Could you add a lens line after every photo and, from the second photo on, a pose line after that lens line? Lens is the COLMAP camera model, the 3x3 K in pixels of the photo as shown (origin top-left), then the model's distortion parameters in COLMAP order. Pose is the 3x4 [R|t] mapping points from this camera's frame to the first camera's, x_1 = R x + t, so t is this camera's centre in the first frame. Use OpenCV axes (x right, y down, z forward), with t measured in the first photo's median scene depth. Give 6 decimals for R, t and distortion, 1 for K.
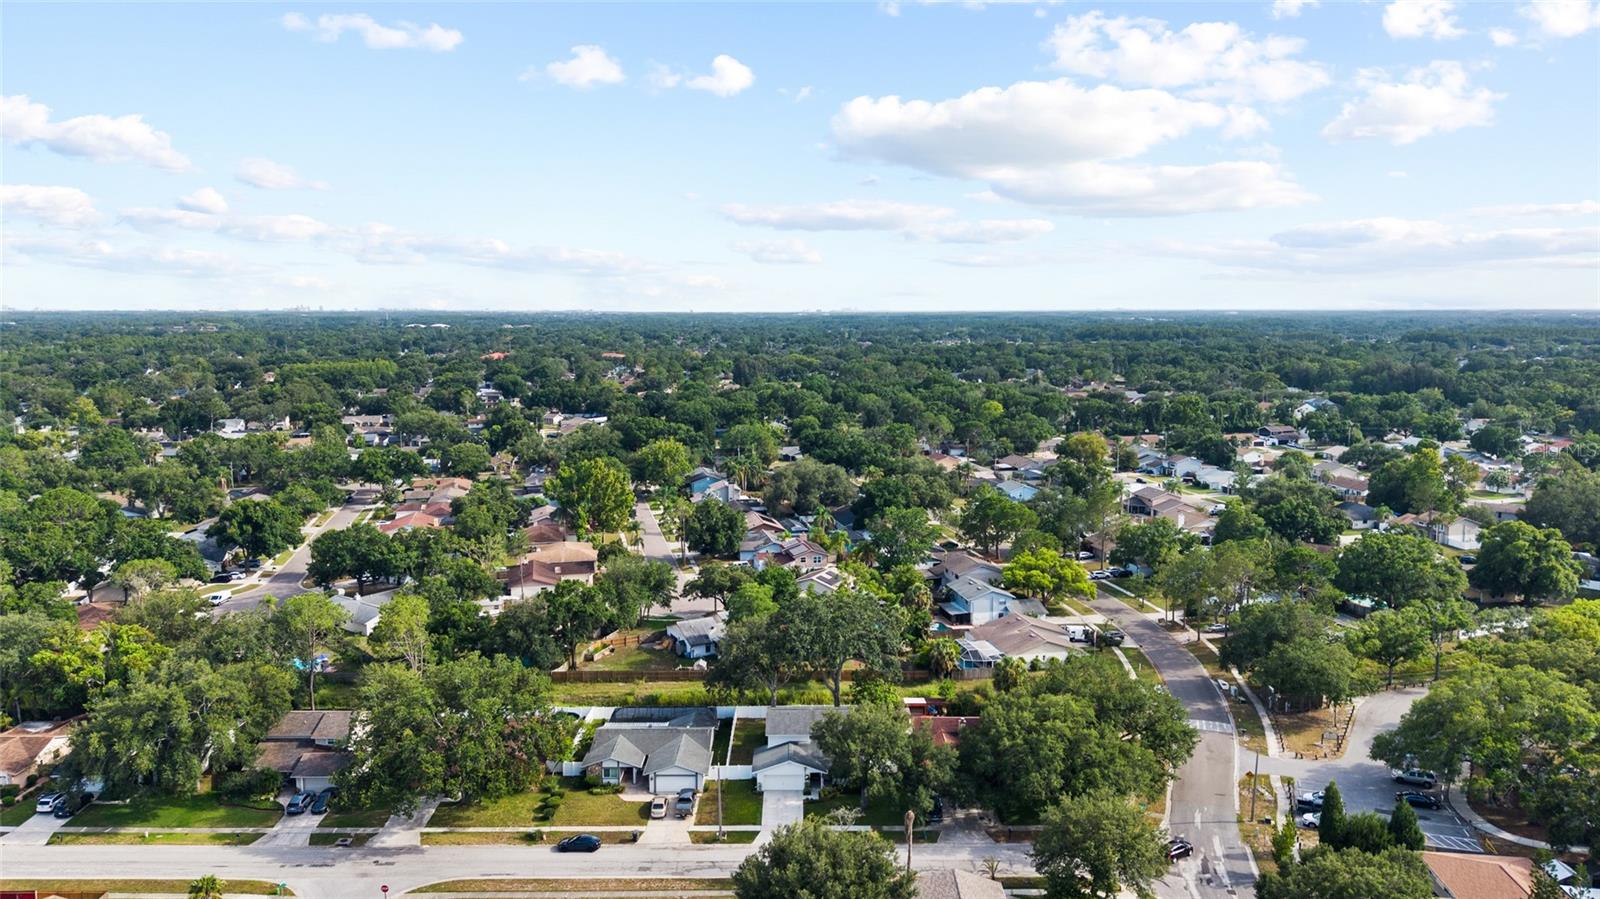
lens RADIAL K [[1070.6, 0, 800.0], [0, 1070.6, 449.5], [0, 0, 1]] dist [-0.001132, -0.000118]
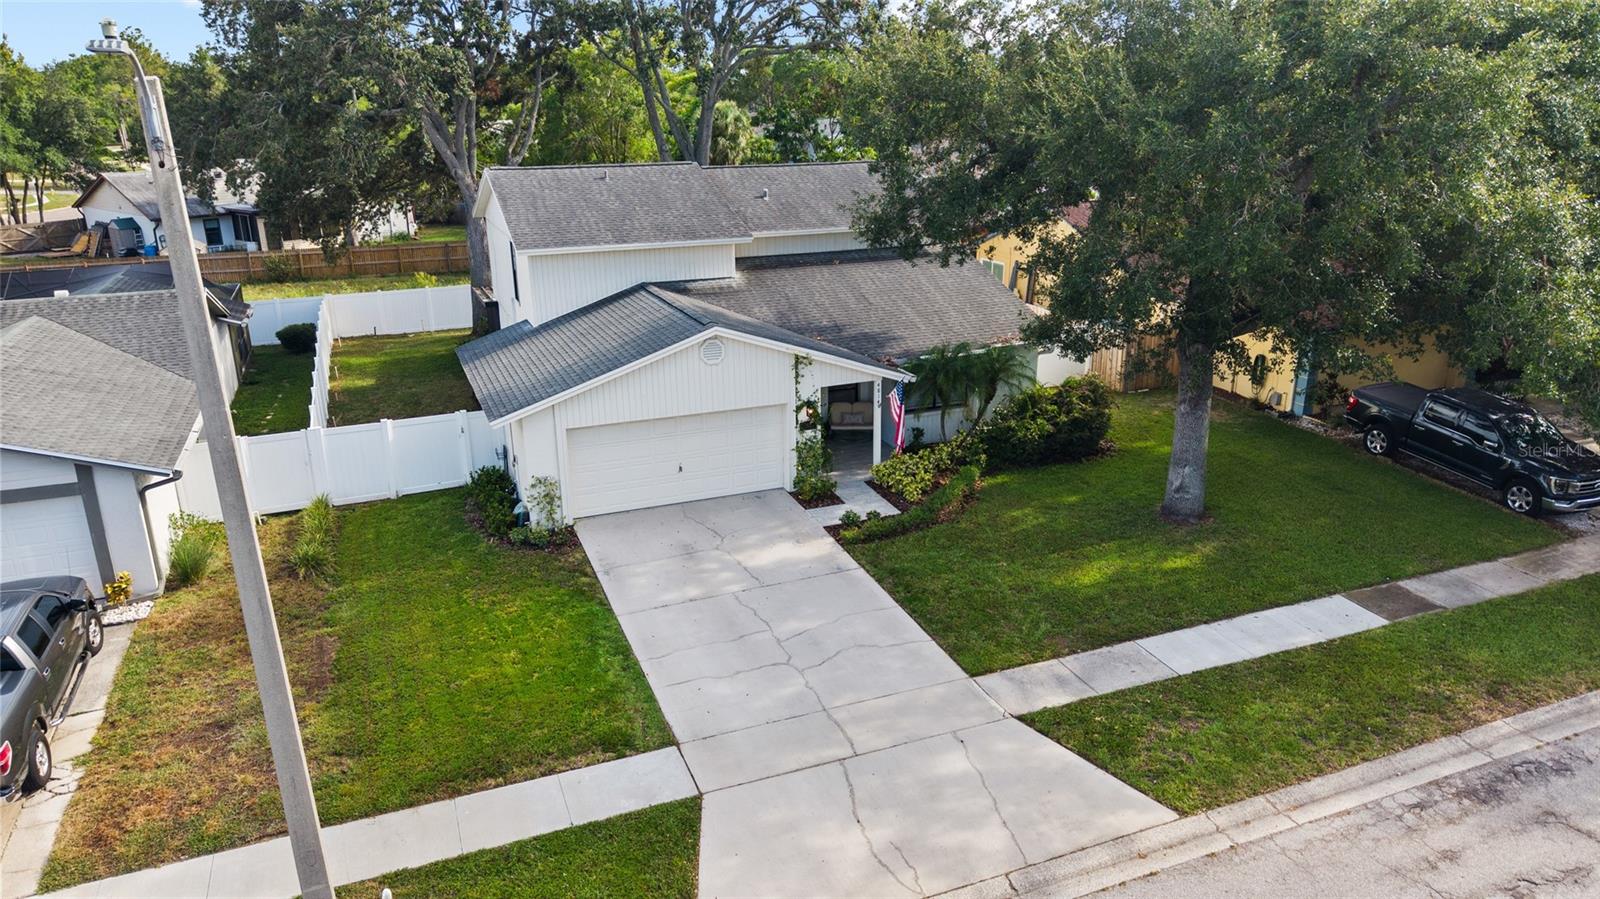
lens RADIAL K [[1070.6, 0, 800.0], [0, 1070.6, 449.5], [0, 0, 1]] dist [-0.001132, -0.000118]
pose [[0.924697, -0.126049, 0.359232, -0.018043], [0.060318, 0.980187, 0.188668, 0.083620], [-0.375896, -0.152793, 0.913978, 0.251156]]
